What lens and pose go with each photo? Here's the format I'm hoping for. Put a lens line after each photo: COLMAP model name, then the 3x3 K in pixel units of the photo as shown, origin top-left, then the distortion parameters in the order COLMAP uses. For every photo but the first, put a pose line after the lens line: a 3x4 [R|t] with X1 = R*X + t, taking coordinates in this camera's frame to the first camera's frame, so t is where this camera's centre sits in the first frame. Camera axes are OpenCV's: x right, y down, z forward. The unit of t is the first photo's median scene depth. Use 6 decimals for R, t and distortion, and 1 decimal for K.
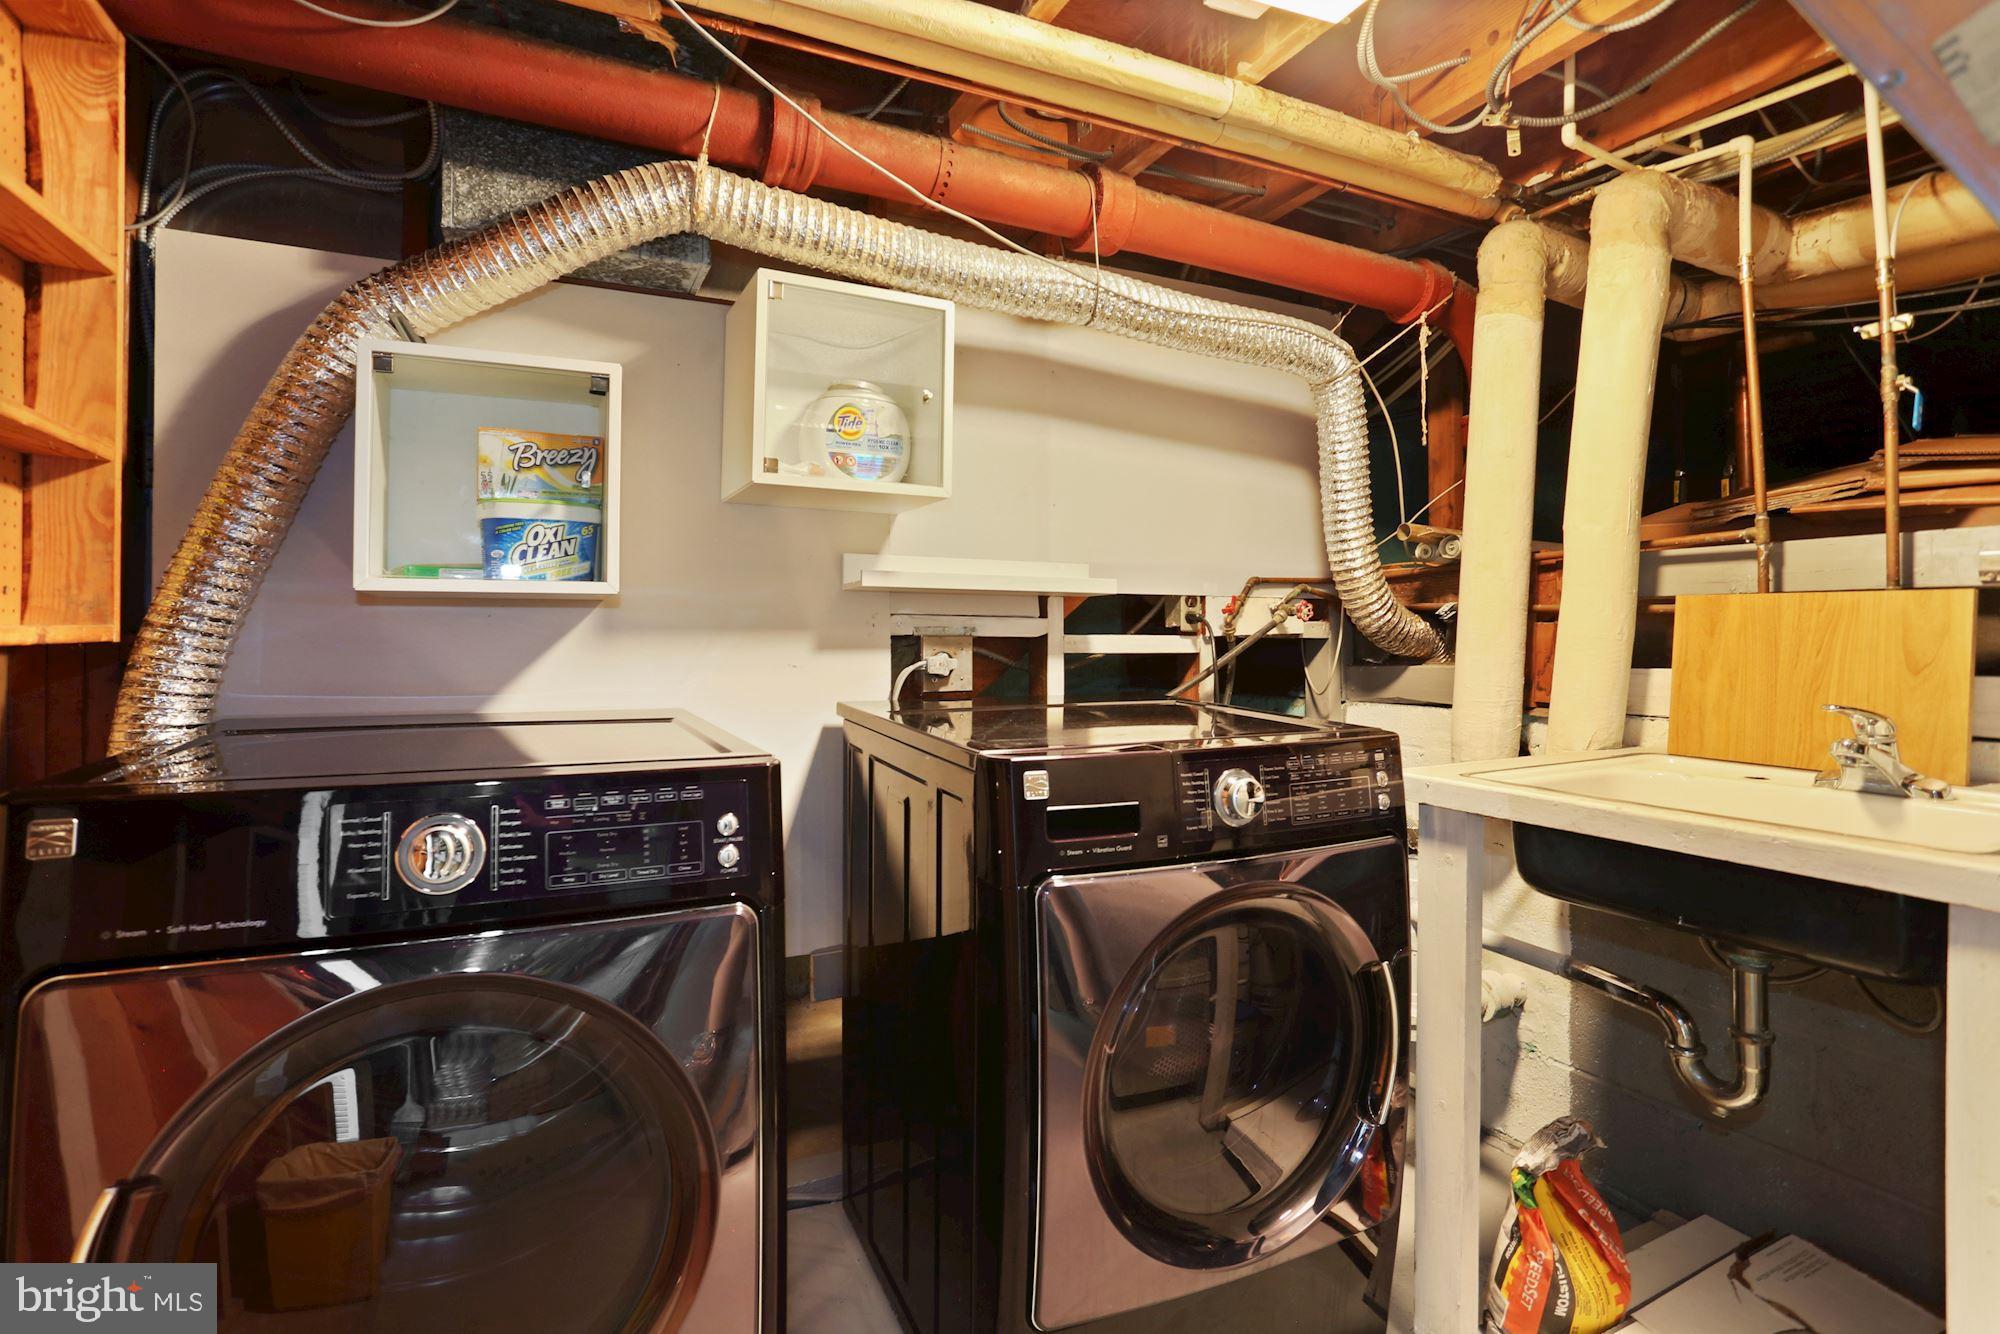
lens RADIAL K [[980.9, 0, 999.7], [0, 980.9, 648.1], [0, 0, 1]] dist [-0.000738, 0.000012]
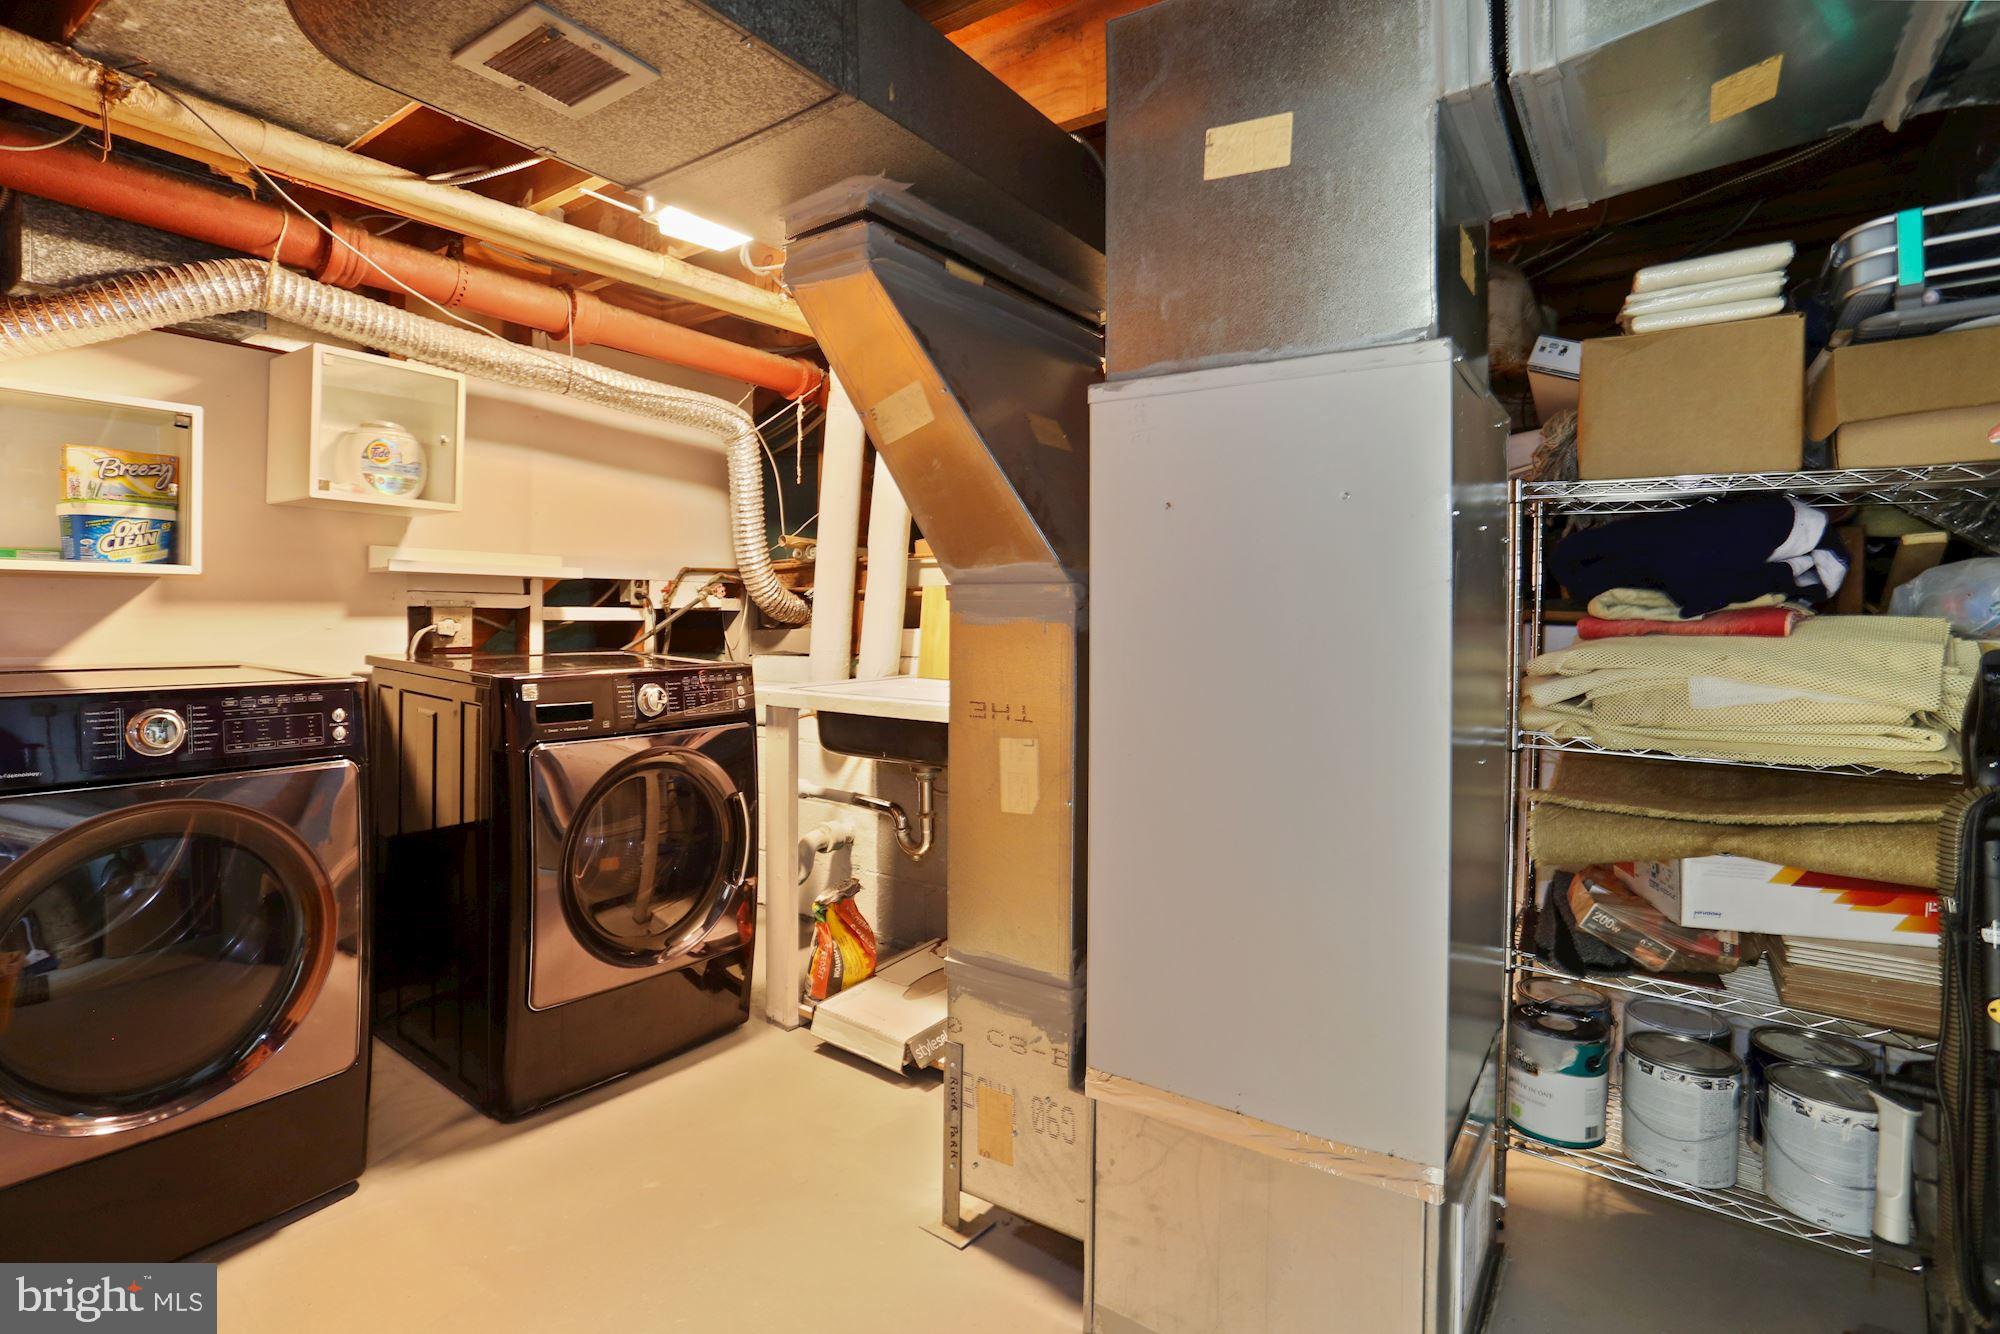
lens RADIAL K [[962.1, 0, 976.9], [0, 962.1, 606.0], [0, 0, 1]] dist [-0.069321, 0.029310]
pose [[0.876076, 0.007465, 0.482115, -0.053158], [0.000777, 0.999857, -0.016893, 0.010239], [-0.482172, 0.015174, 0.875945, -0.572212]]
